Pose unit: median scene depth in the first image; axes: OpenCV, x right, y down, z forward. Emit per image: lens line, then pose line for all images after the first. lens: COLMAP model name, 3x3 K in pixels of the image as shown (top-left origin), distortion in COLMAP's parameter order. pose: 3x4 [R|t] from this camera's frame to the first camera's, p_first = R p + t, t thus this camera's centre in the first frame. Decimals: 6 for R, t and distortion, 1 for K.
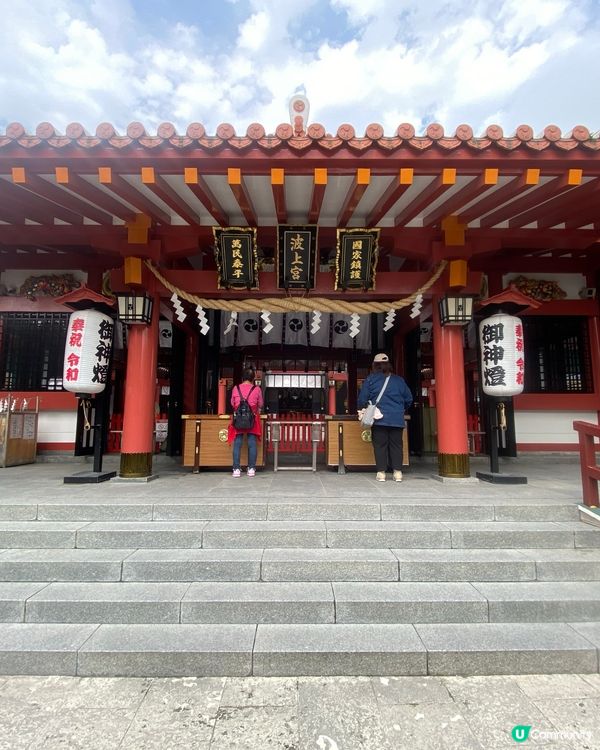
lens RADIAL K [[394.7, 0, 300.2], [0, 394.7, 361.5], [0, 0, 1]] dist [0.003754, -0.000655]
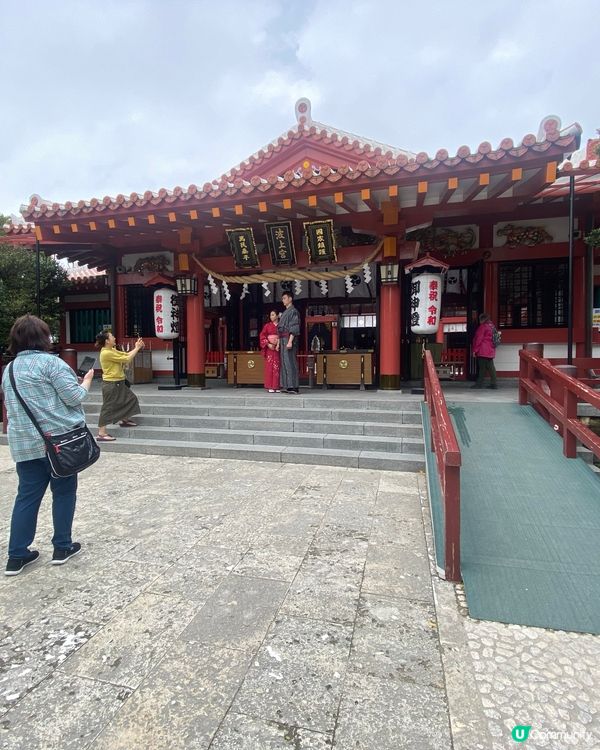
lens RADIAL K [[394.7, 0, 300.2], [0, 394.7, 361.5], [0, 0, 1]] dist [0.003754, -0.000655]
pose [[0.960835, -0.007151, -0.277029, 0.460618], [0.049849, 0.987821, 0.147394, -0.043152], [0.272601, -0.155431, 0.949489, -0.443699]]
